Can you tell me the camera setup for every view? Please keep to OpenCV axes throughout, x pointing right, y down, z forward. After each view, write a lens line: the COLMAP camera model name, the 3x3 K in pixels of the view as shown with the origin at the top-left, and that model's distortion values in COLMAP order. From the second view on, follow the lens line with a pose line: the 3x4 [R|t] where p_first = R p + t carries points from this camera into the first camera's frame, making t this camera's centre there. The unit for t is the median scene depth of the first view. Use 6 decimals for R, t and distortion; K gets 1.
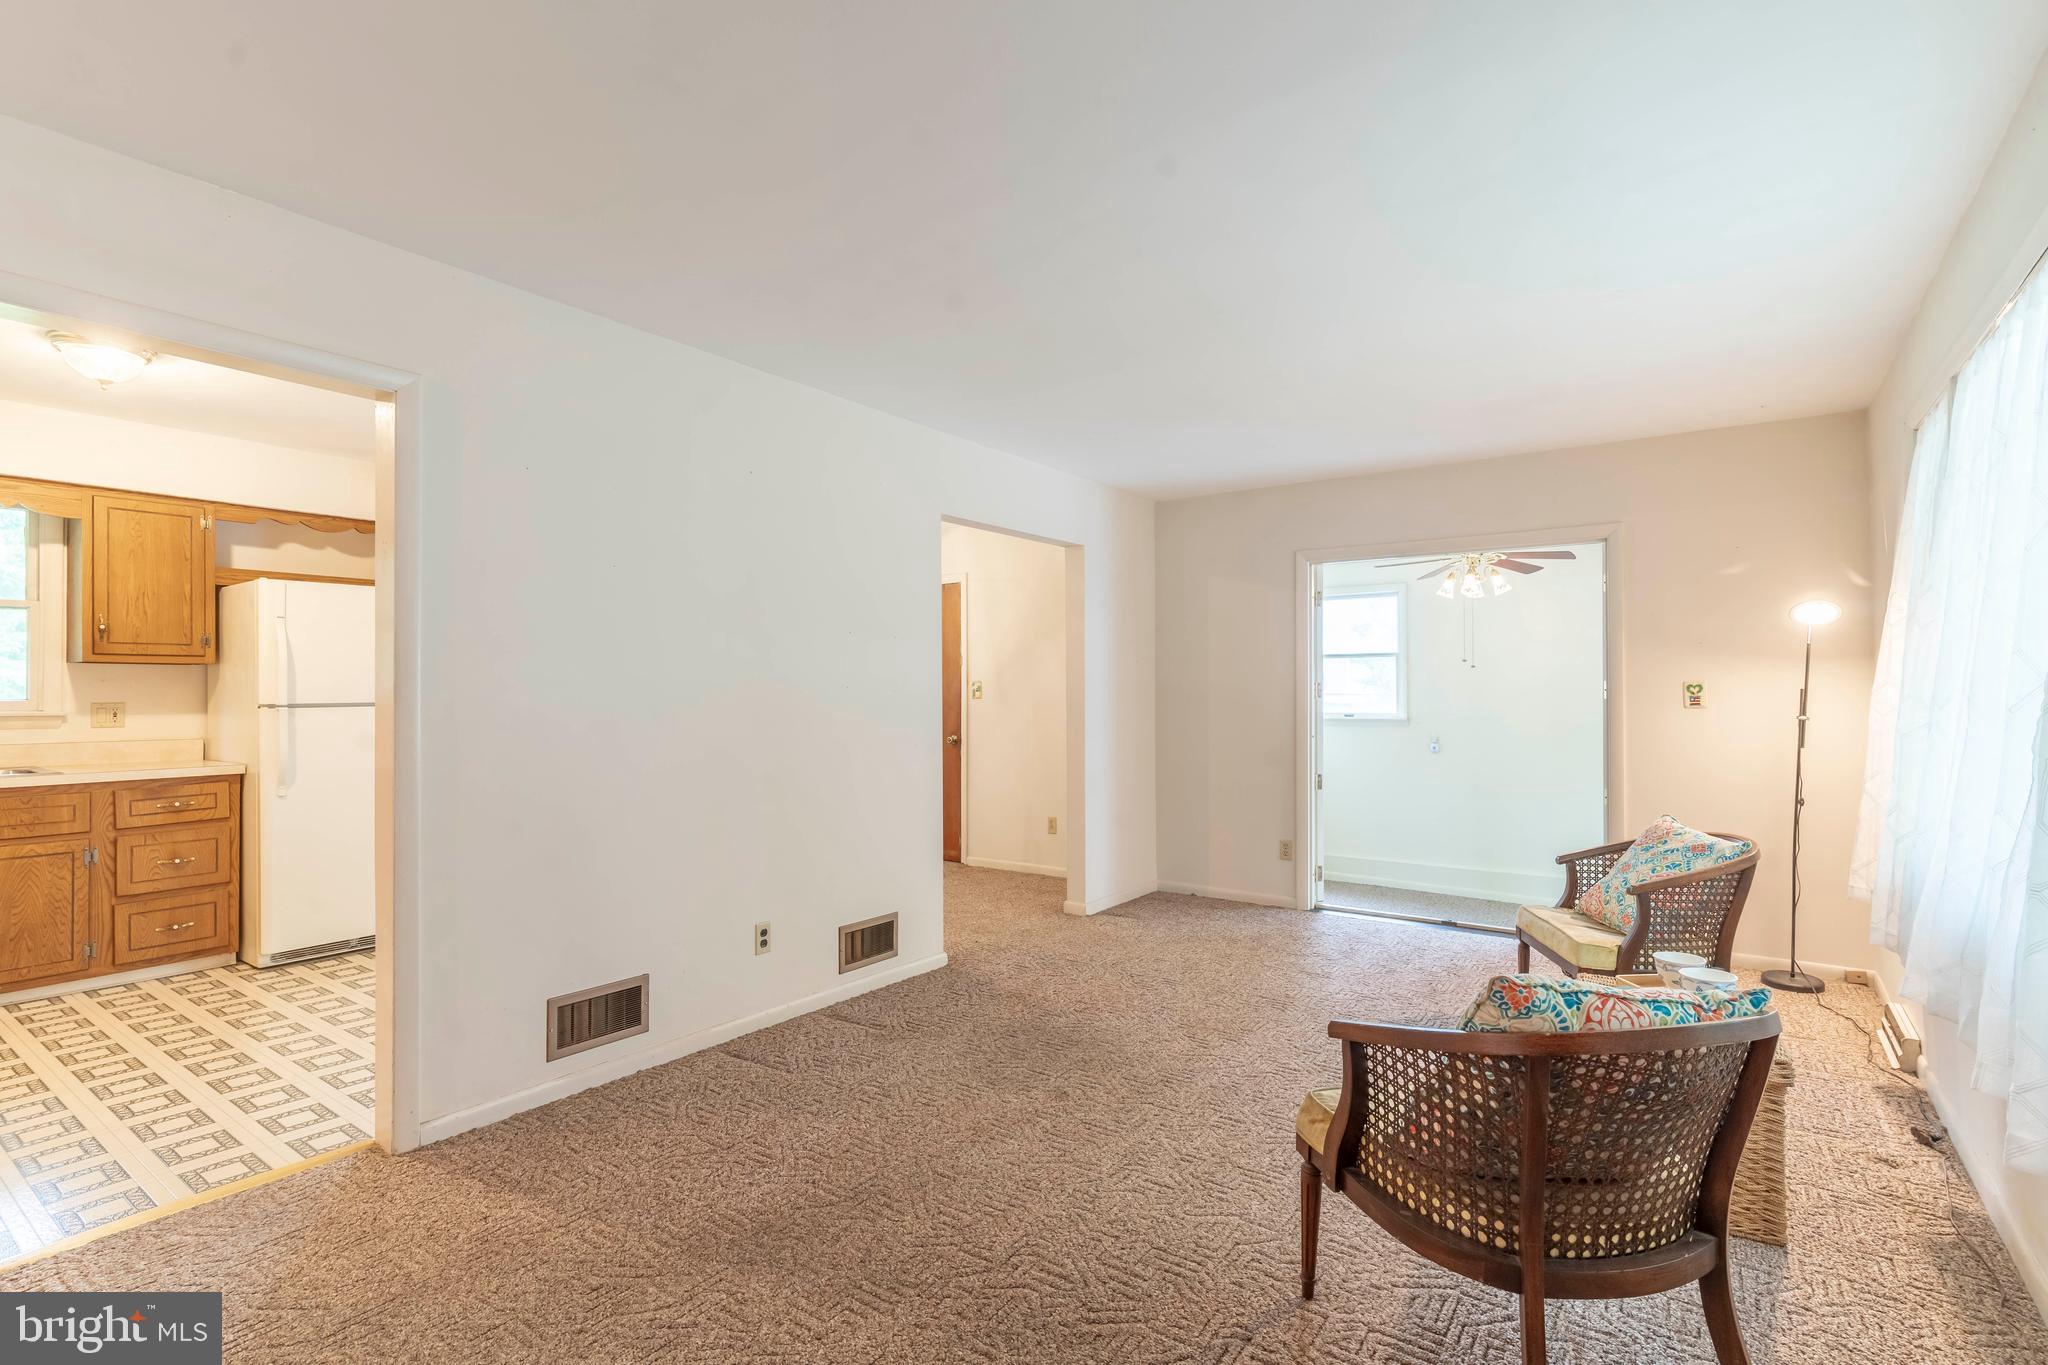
lens RADIAL K [[1010.8, 0, 1025.0], [0, 1010.8, 682.7], [0, 0, 1]] dist [0.018733, 0.003526]
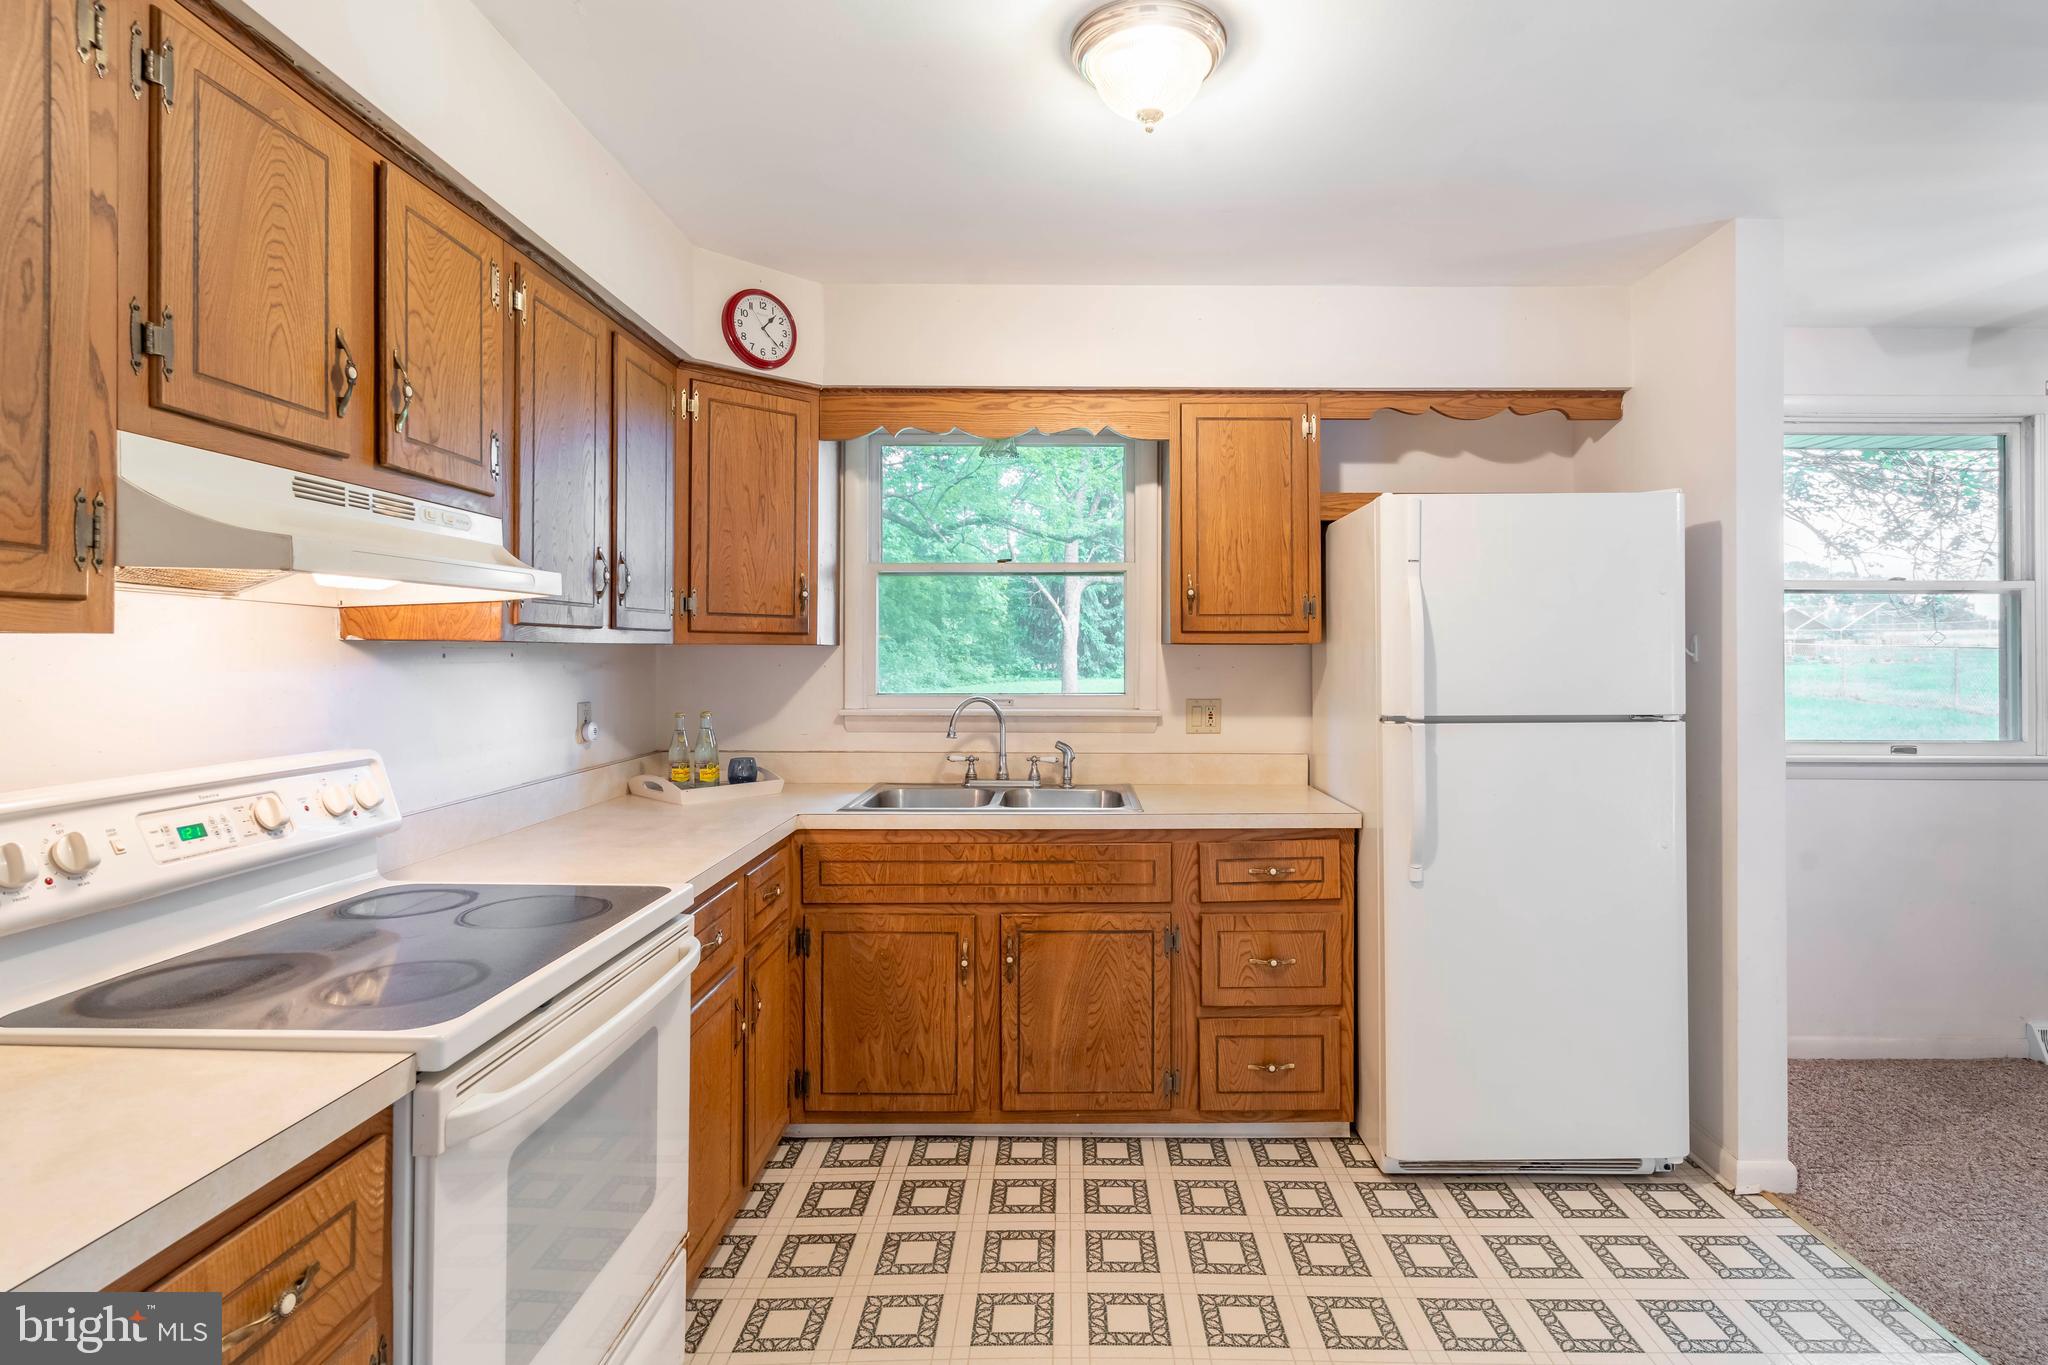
lens RADIAL K [[1041.4, 0, 1029.2], [0, 1041.4, 652.6], [0, 0, 1]] dist [0.003862, 0.004720]
pose [[0.591560, 0.003902, -0.806252, -0.394856], [0.000917, 0.999984, 0.005513, -0.017639], [0.806261, -0.004000, 0.591547, 0.494672]]
